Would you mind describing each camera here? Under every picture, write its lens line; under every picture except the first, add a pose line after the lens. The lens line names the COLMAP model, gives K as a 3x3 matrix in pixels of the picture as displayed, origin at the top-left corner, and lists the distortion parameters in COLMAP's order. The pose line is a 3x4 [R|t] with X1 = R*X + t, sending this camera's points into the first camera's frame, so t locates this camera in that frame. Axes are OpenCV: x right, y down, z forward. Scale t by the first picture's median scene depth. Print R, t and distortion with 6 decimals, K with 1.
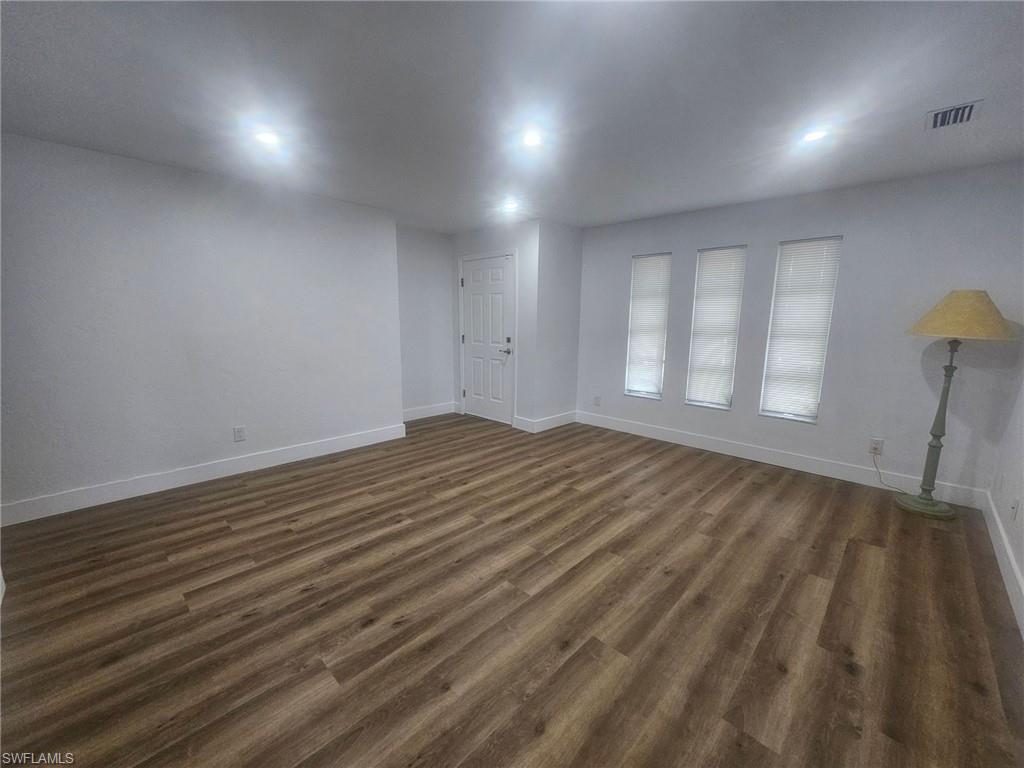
lens RADIAL K [[418.6, 0, 507.8], [0, 418.6, 395.0], [0, 0, 1]] dist [-0.002362, -0.000563]
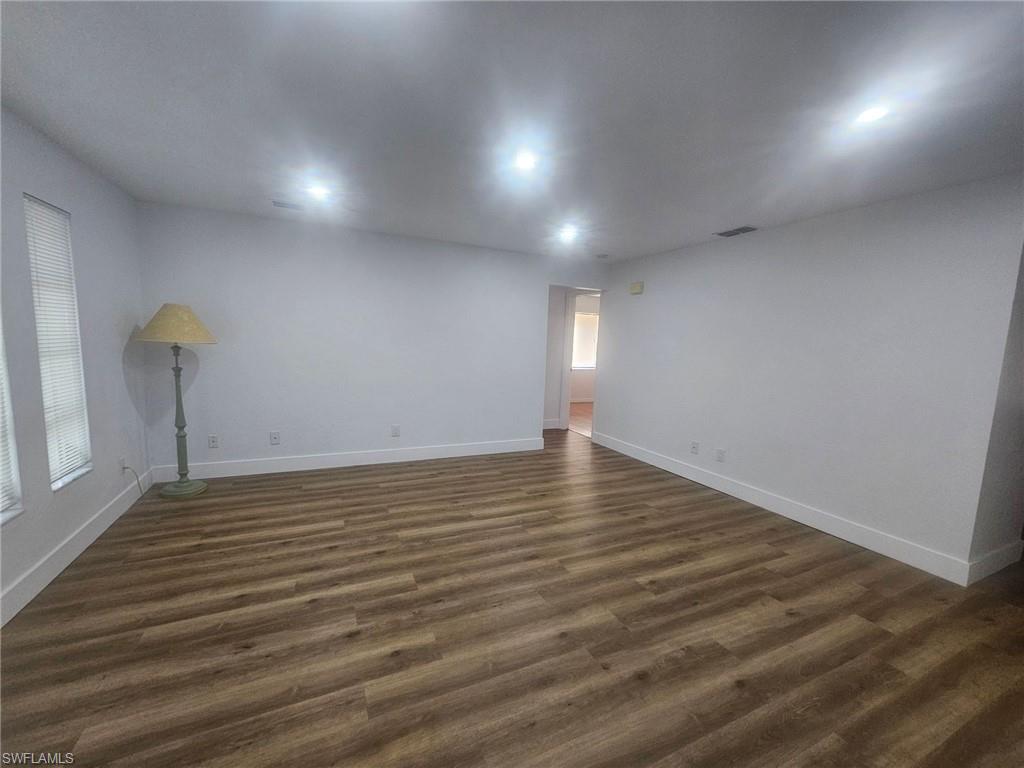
lens RADIAL K [[418.6, 0, 513.8], [0, 418.6, 390.4], [0, 0, 1]] dist [-0.002362, -0.000563]
pose [[-0.937703, -0.086530, 0.336489, -0.246517], [0.018309, 0.954838, 0.296564, -0.343793], [-0.346954, 0.284250, -0.893770, 1.753595]]
